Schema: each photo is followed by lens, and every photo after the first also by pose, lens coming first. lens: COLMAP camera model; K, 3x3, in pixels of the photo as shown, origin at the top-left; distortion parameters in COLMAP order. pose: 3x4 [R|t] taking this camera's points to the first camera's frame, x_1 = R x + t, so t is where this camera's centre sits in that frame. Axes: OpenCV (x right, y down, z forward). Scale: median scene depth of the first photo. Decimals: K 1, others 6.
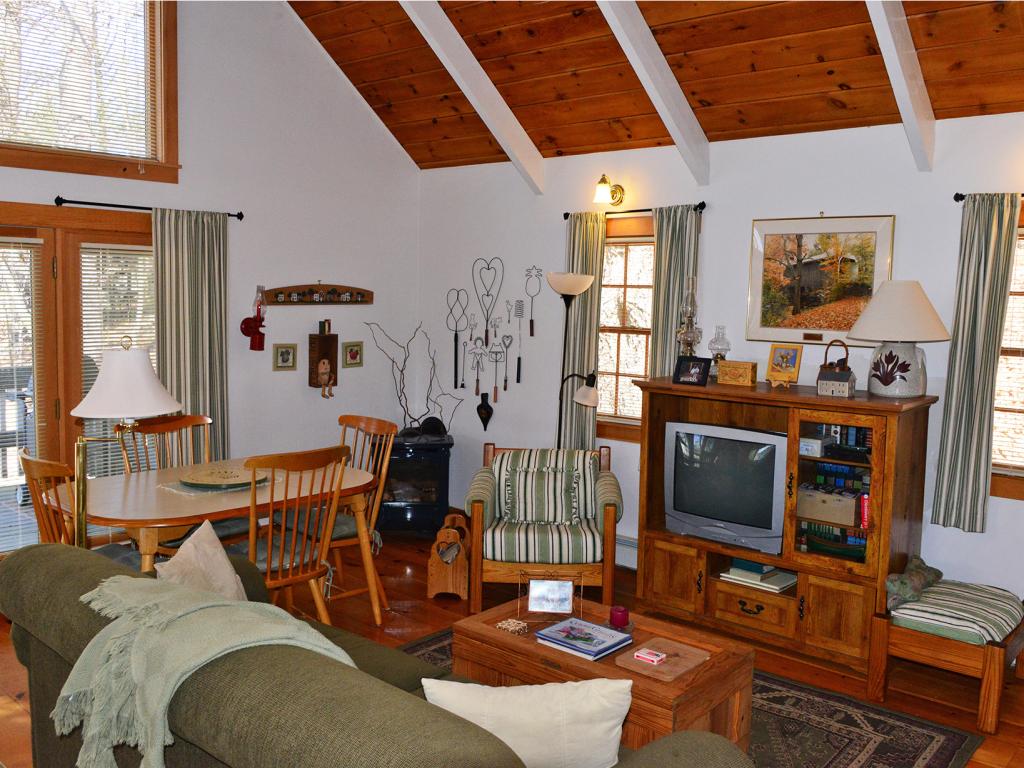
lens RADIAL K [[897.4, 0, 512.0], [0, 897.4, 384.0], [0, 0, 1]] dist [-0.032676, -0.010993]
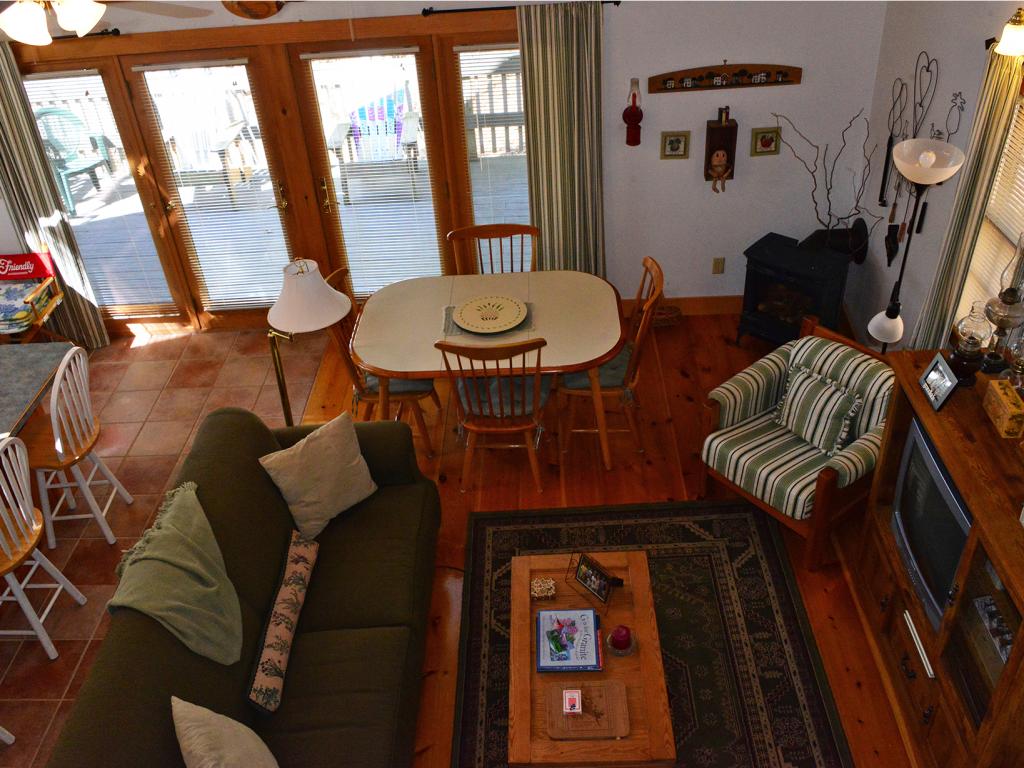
lens RADIAL K [[897.4, 0, 512.0], [0, 897.4, 384.0], [0, 0, 1]] dist [-0.032676, -0.010993]
pose [[0.649921, 0.390497, -0.652008, 0.343311], [-0.001672, 0.858636, 0.512583, -0.293309], [0.760000, -0.332049, 0.558699, 0.256998]]
